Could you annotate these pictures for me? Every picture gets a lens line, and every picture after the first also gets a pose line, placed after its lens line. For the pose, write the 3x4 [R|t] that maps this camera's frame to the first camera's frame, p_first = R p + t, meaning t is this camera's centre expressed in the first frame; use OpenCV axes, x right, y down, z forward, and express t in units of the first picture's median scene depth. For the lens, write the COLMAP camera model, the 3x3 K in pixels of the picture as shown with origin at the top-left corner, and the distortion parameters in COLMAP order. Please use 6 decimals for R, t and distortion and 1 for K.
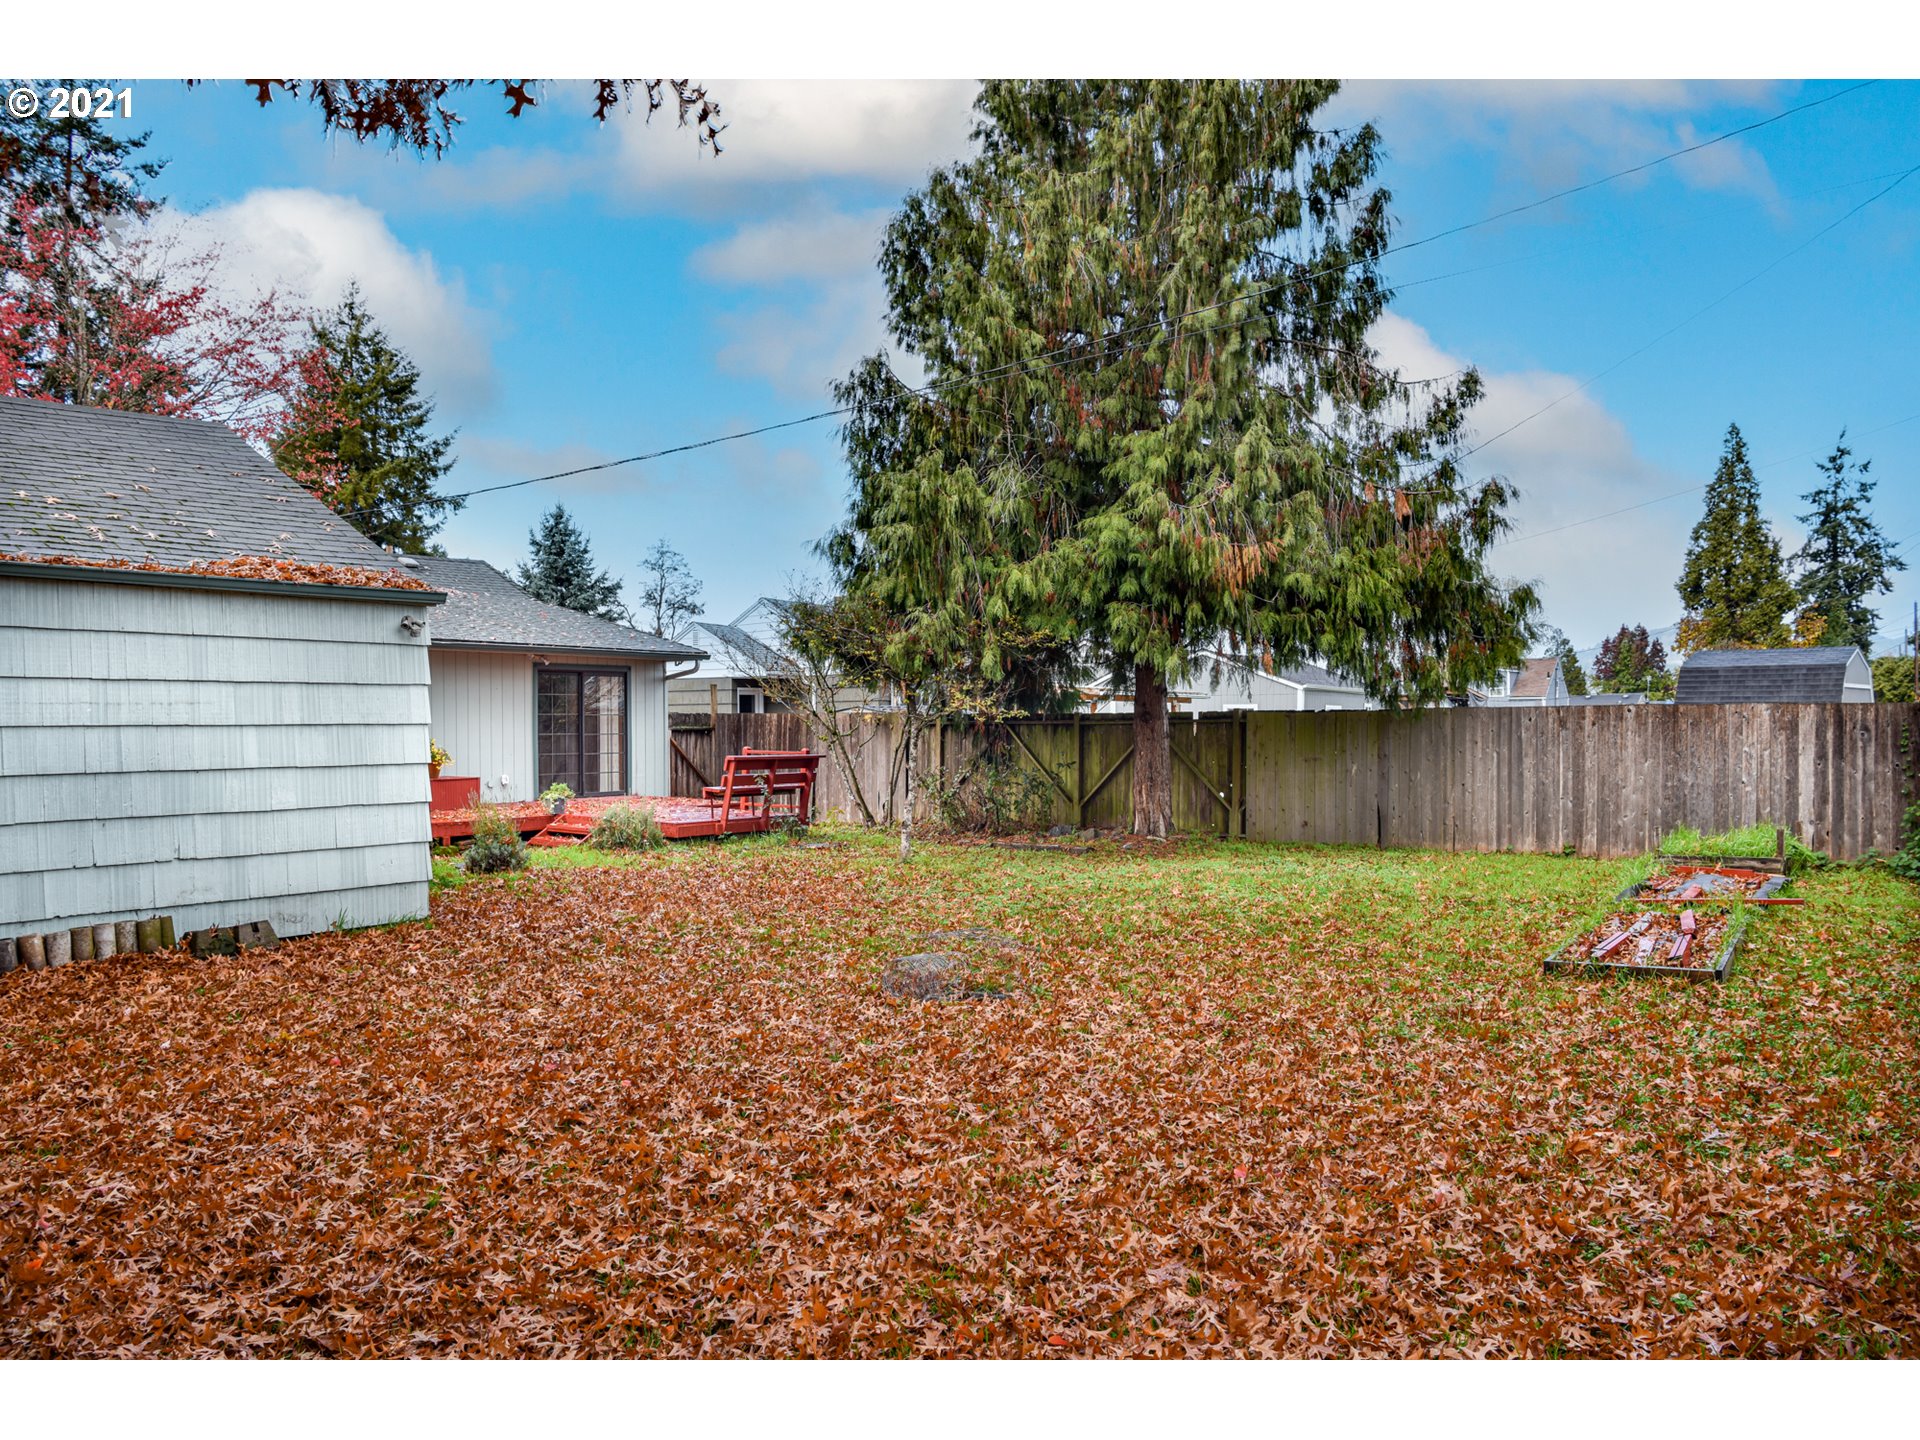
lens RADIAL K [[1394.0, 0, 931.0], [0, 1394.0, 721.8], [0, 0, 1]] dist [0.010329, 0.006564]
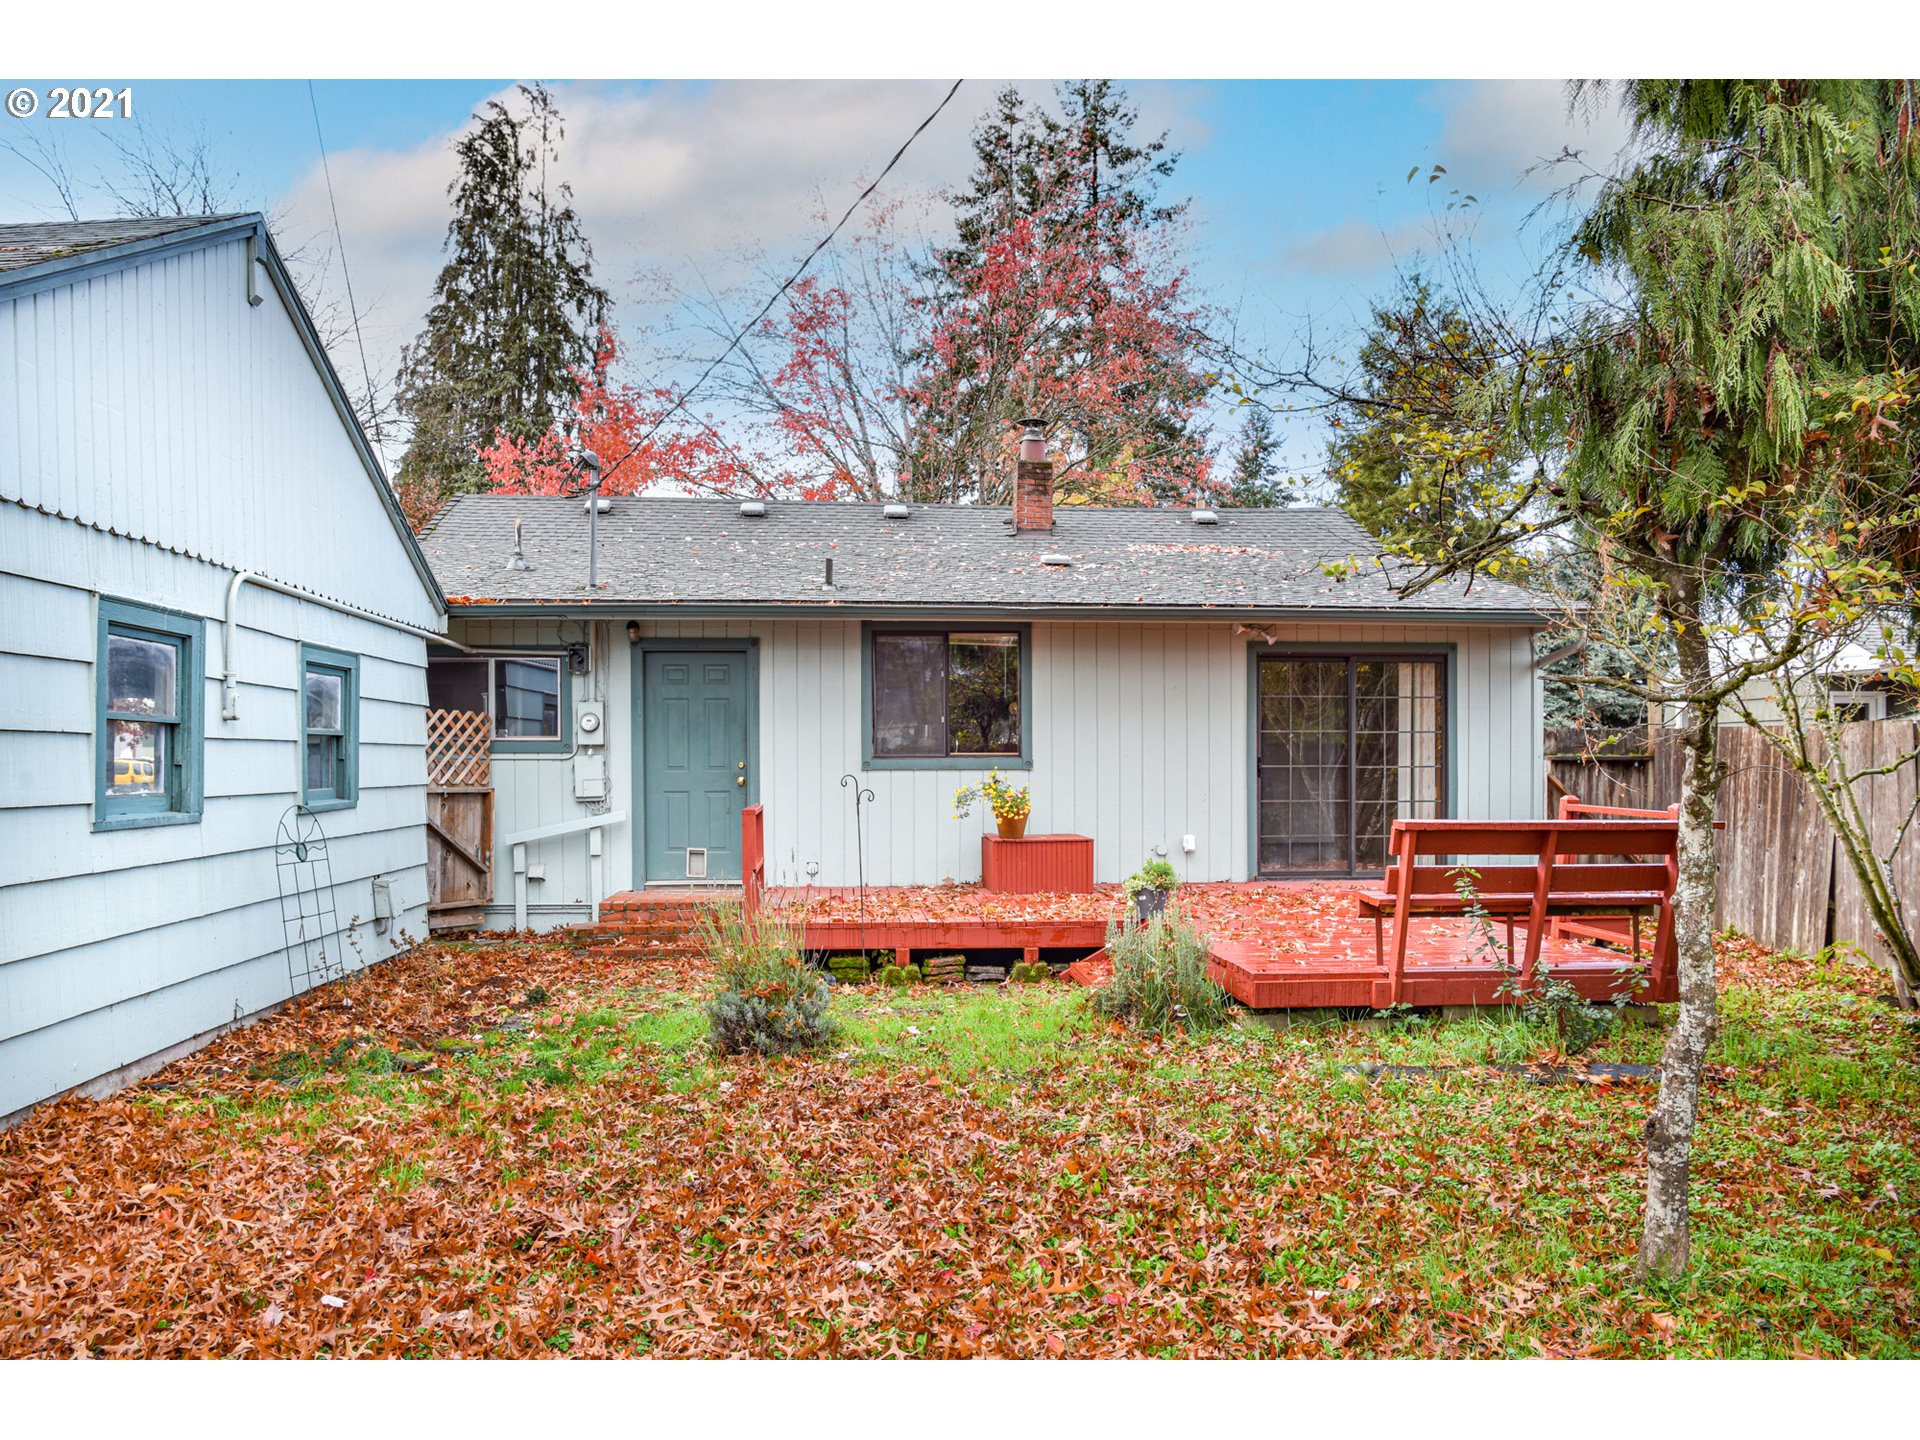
lens RADIAL K [[1394.0, 0, 931.0], [0, 1394.0, 721.8], [0, 0, 1]] dist [0.010329, 0.006564]
pose [[0.674977, -0.014713, -0.737692, 0.054877], [-0.006181, 0.999653, -0.025594, 0.007795], [0.737813, 0.021835, 0.674652, 0.578052]]
